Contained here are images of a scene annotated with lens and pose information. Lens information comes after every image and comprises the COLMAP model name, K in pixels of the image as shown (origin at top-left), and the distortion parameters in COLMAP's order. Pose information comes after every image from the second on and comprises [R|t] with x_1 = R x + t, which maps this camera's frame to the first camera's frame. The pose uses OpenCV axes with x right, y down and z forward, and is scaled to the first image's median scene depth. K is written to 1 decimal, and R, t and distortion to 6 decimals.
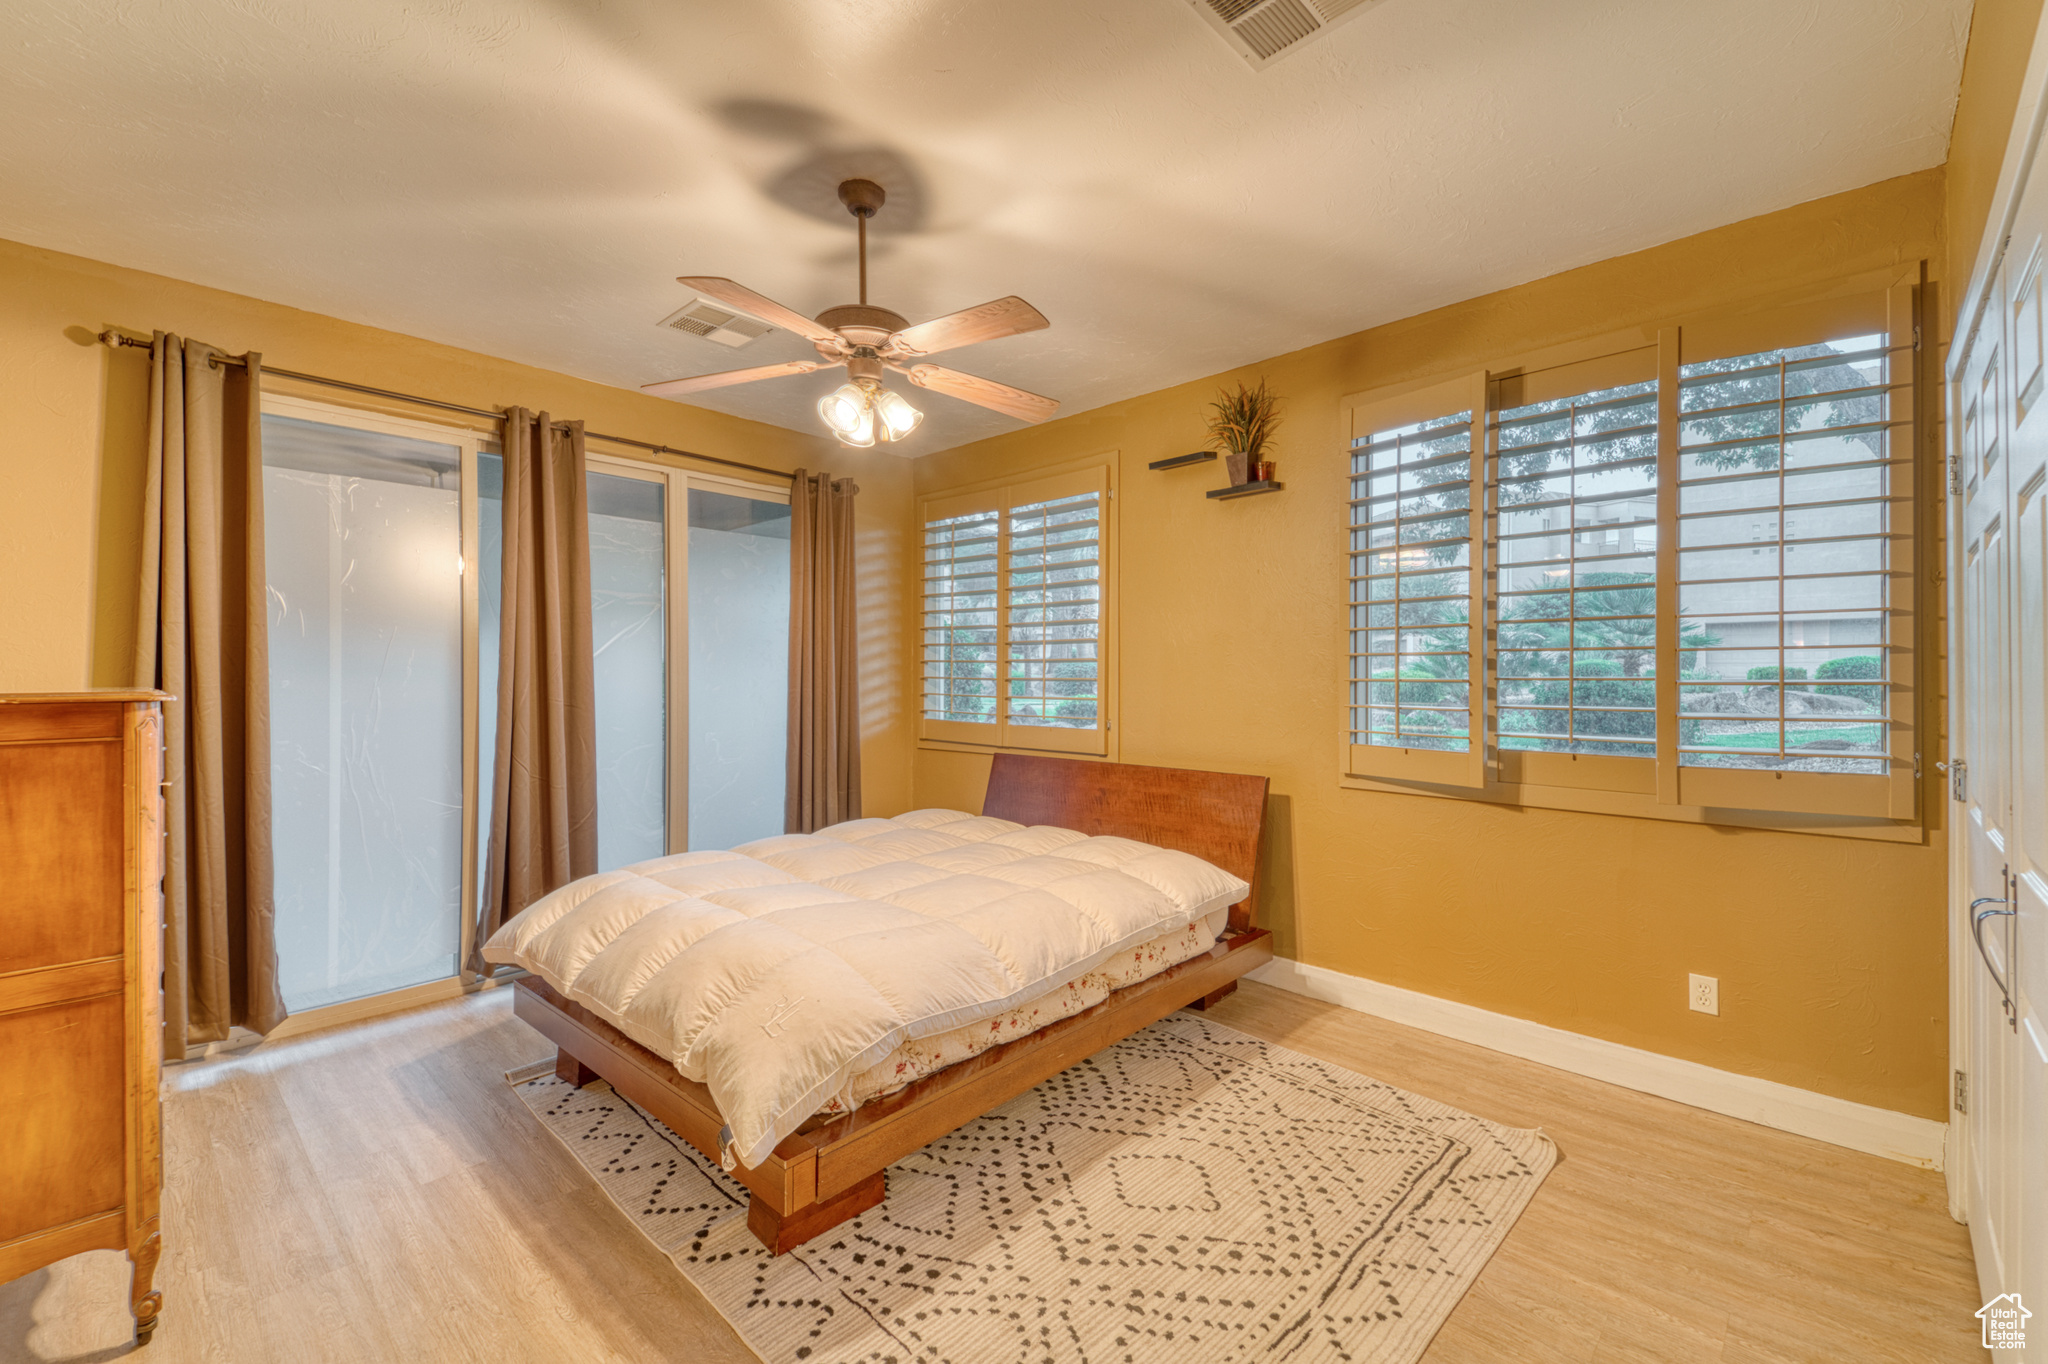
lens RADIAL K [[844.8, 0, 1021.8], [0, 844.8, 679.5], [0, 0, 1]] dist [0.076600, -0.034077]
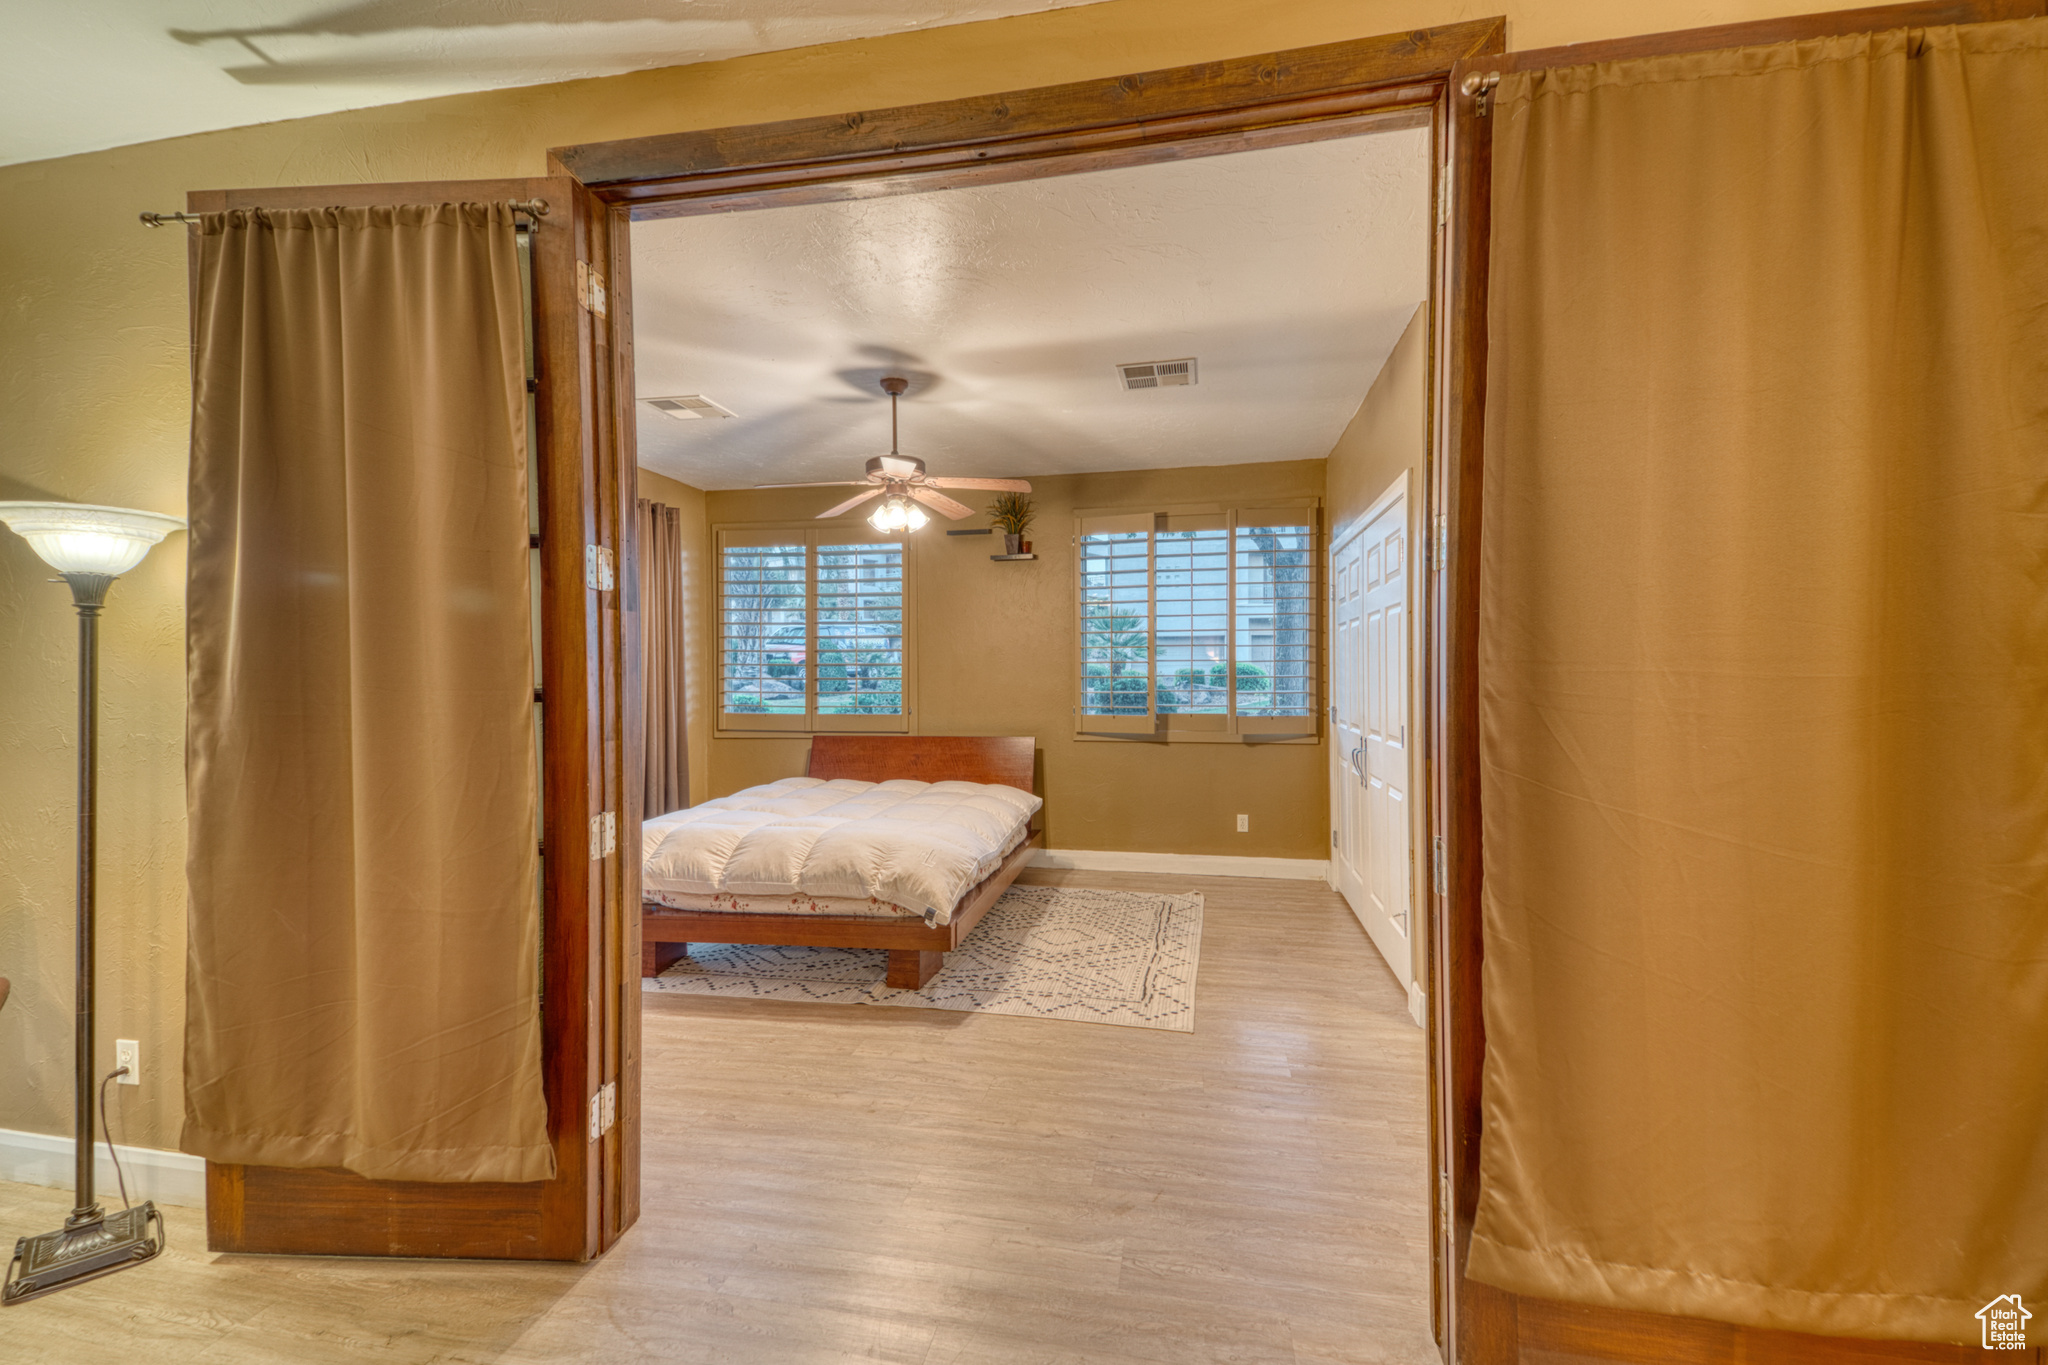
lens RADIAL K [[902.1, 0, 1002.2], [0, 902.1, 697.4], [0, 0, 1]] dist [0.072941, -0.000018]
pose [[0.846837, -0.016958, 0.531582, -1.016403], [0.008955, 0.999804, 0.017630, 0.011227], [-0.531777, -0.010169, 0.846823, -0.635400]]
